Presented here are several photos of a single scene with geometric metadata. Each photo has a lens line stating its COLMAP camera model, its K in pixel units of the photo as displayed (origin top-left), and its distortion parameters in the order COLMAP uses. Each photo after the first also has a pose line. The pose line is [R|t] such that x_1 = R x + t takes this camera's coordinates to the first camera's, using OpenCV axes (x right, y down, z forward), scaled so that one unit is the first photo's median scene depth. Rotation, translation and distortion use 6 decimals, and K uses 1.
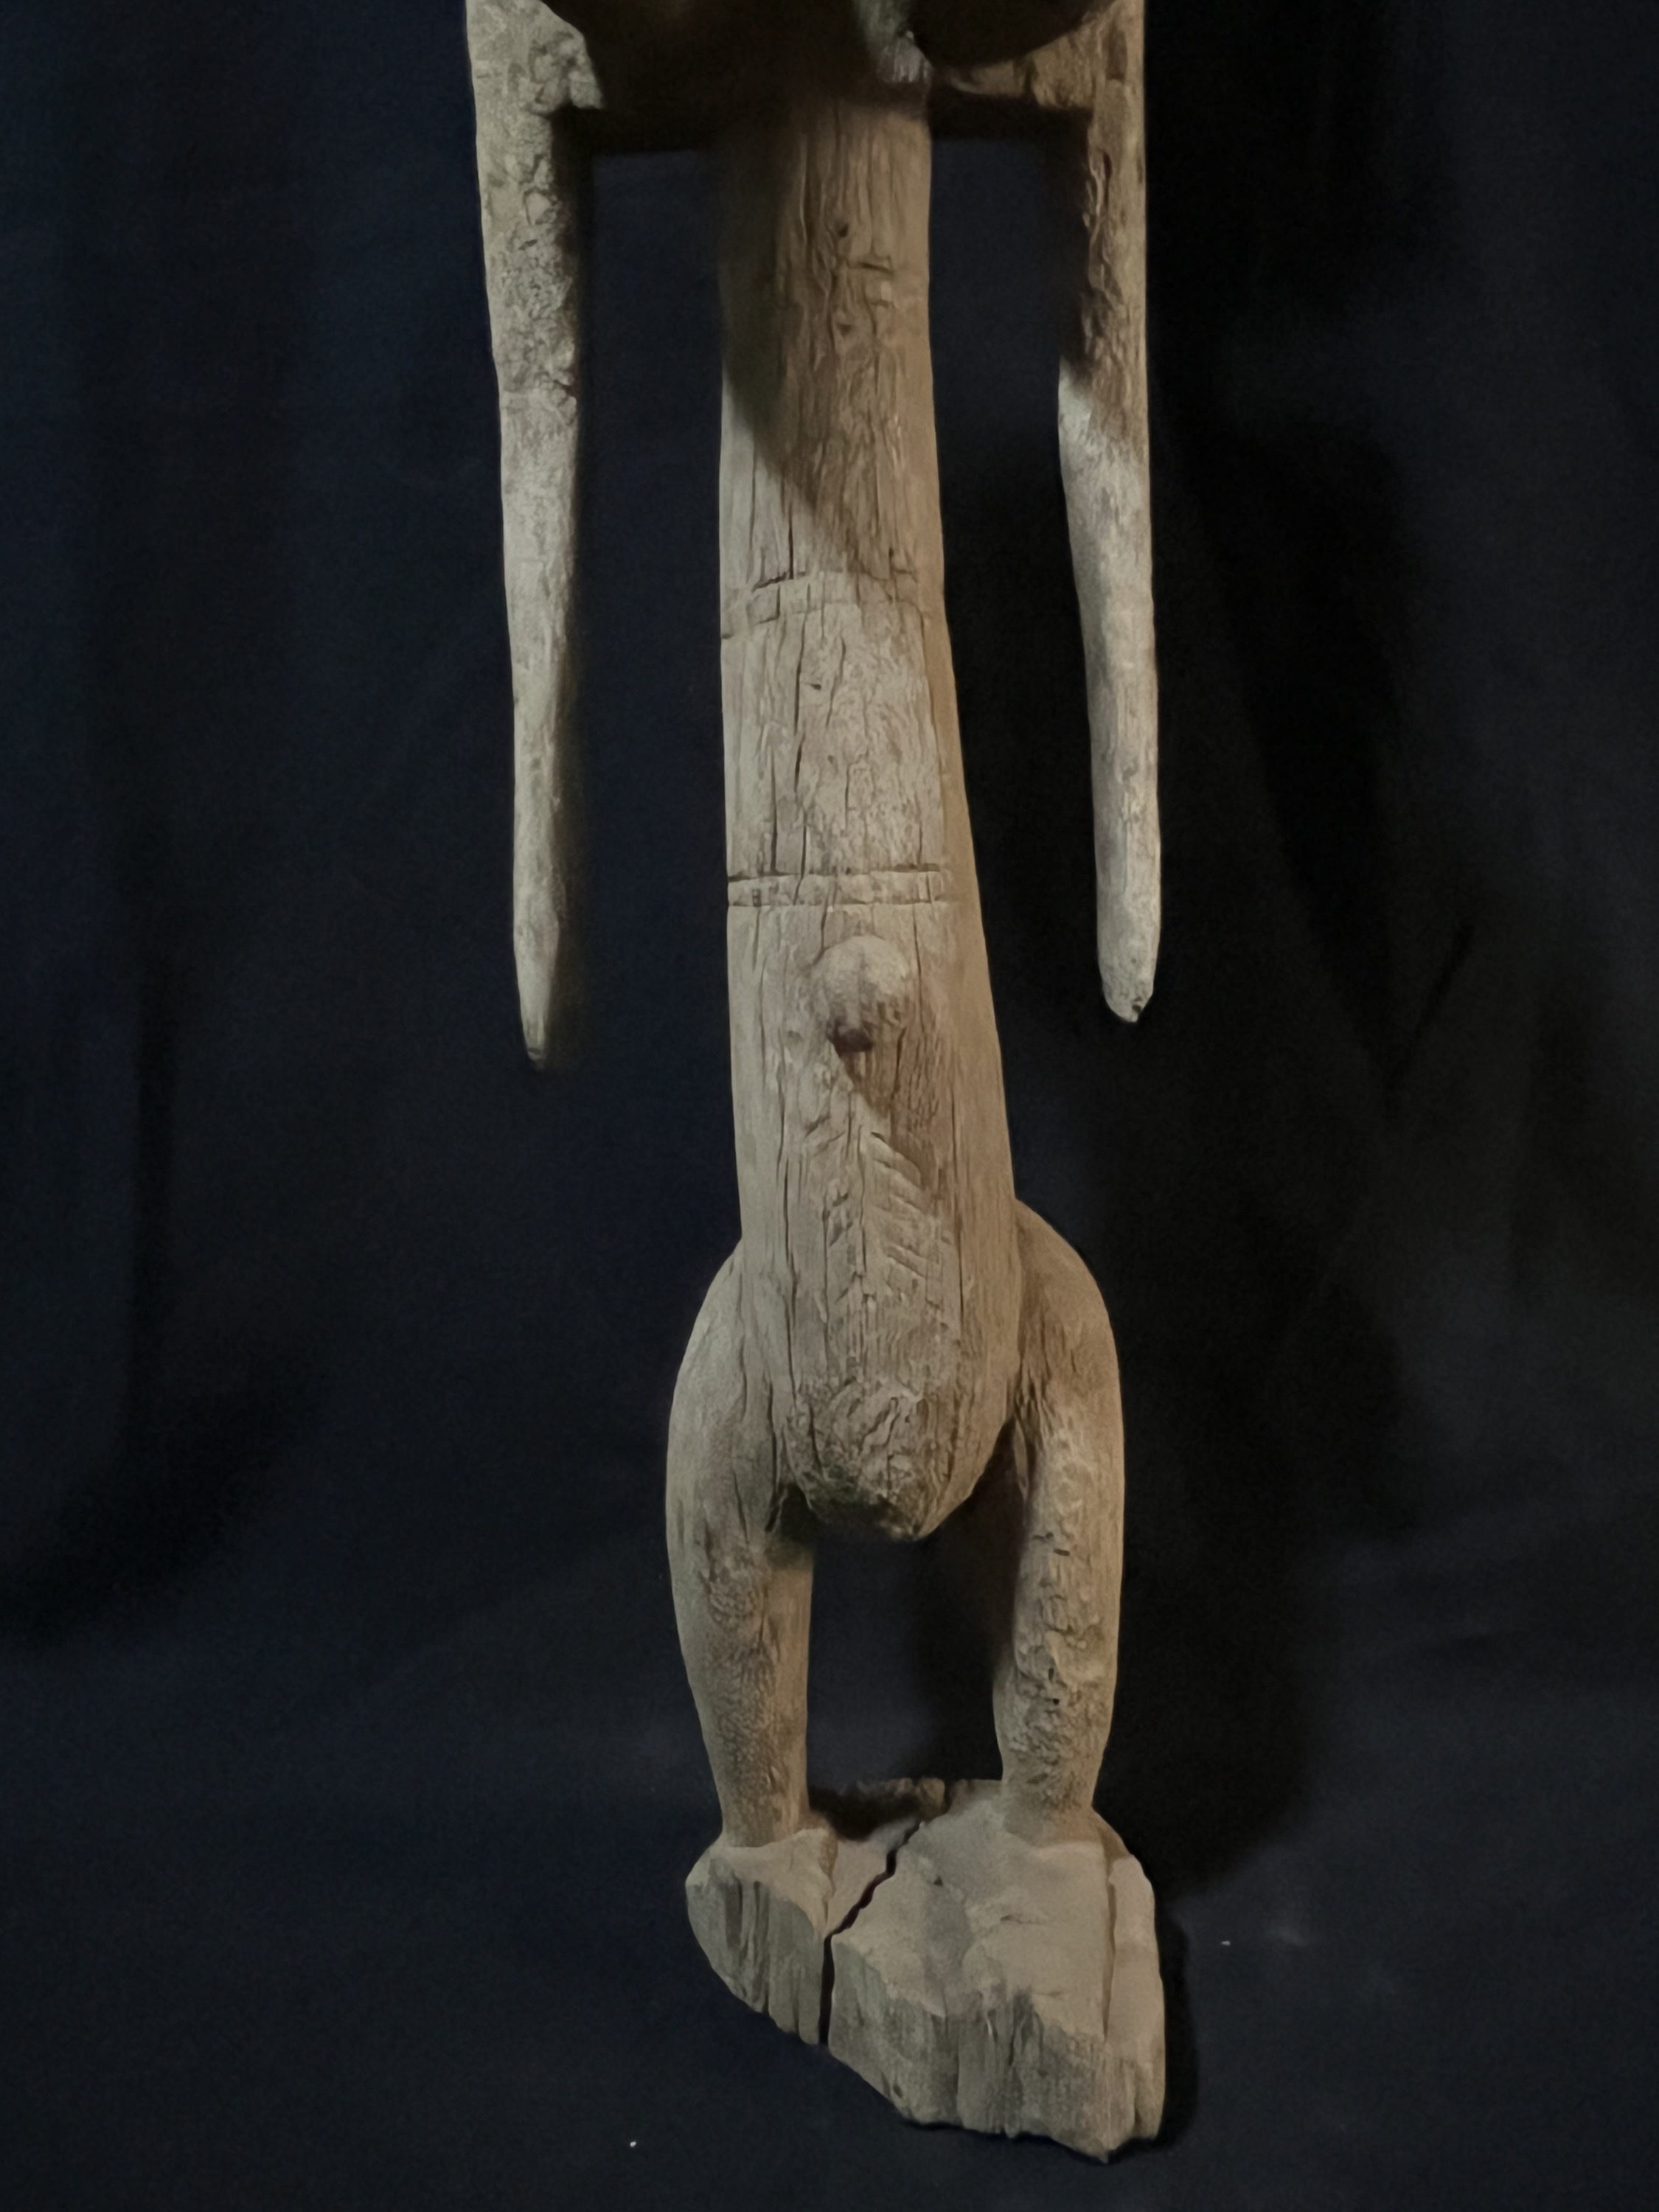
lens RADIAL K [[1607.4, 0, 835.9], [0, 1607.4, 1097.8], [0, 0, 1]] dist [-0.006957, -0.004490]
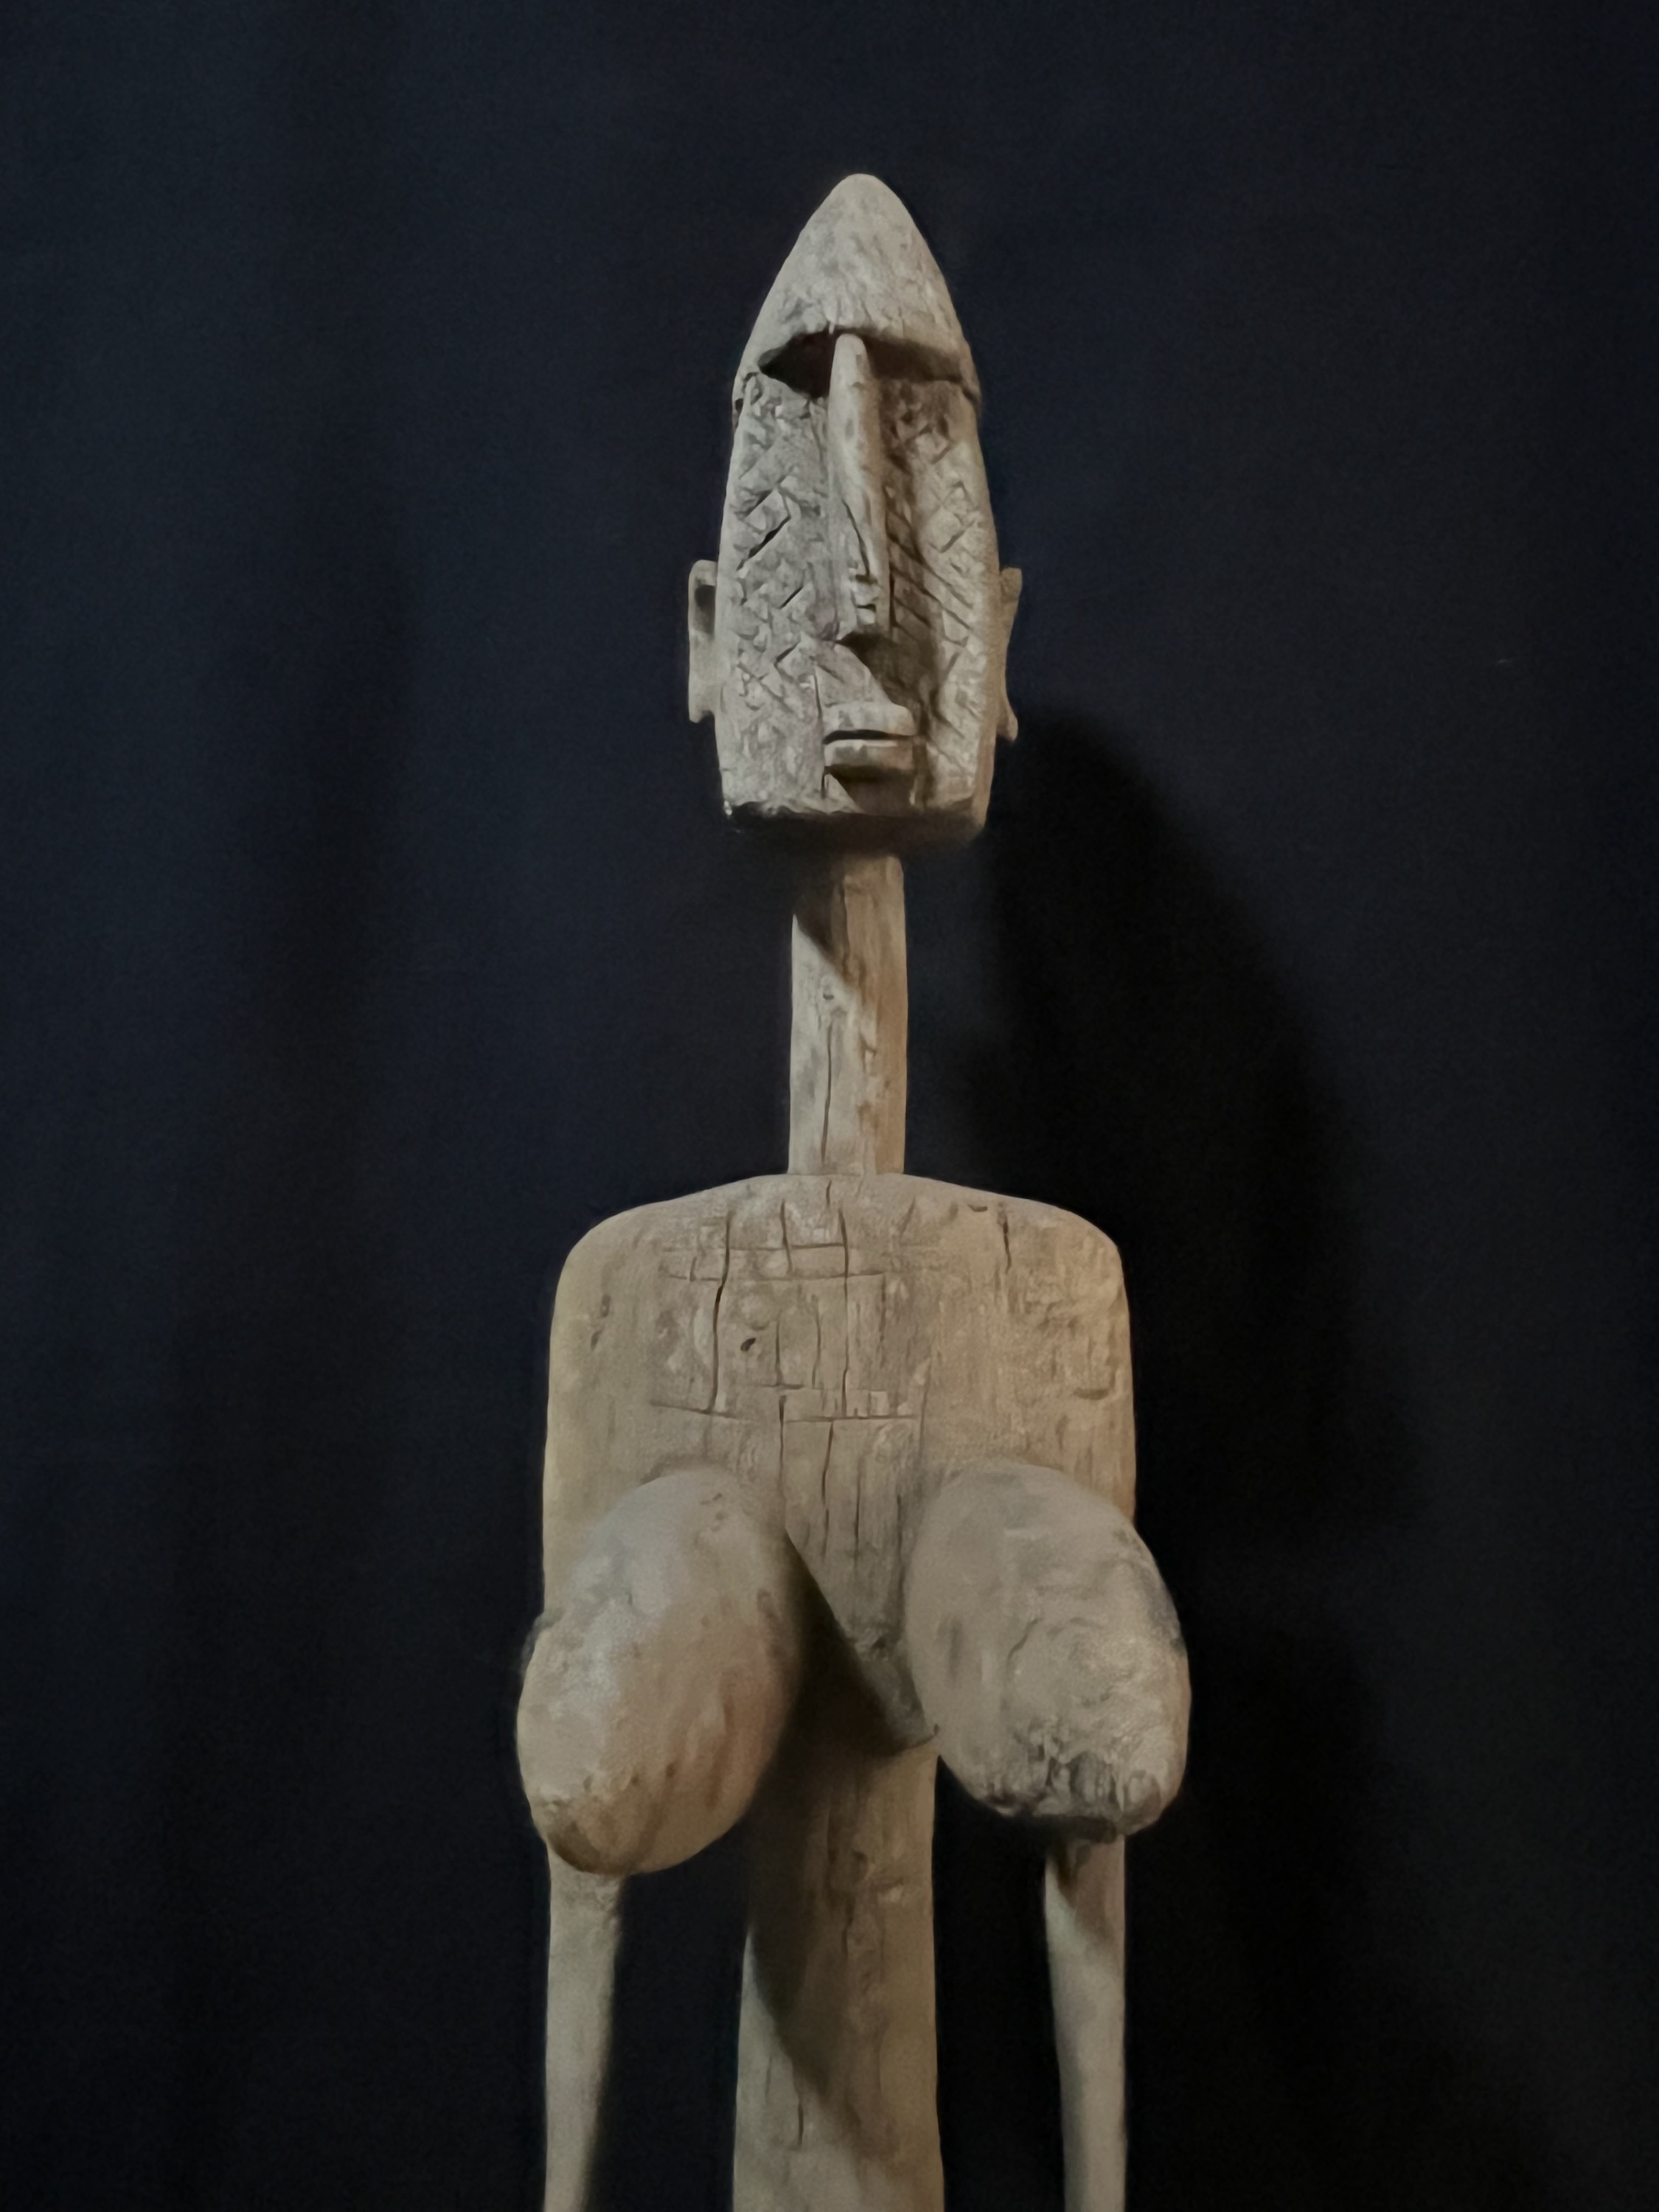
lens RADIAL K [[1607.4, 0, 829.1], [0, 1607.4, 1105.7], [0, 0, 1]] dist [-0.006957, -0.004490]
pose [[0.998817, 0.048246, -0.005995, -0.033912], [-0.048617, 0.991174, -0.123329, -0.861762], [-0.000008, 0.123474, 0.992348, -0.191797]]
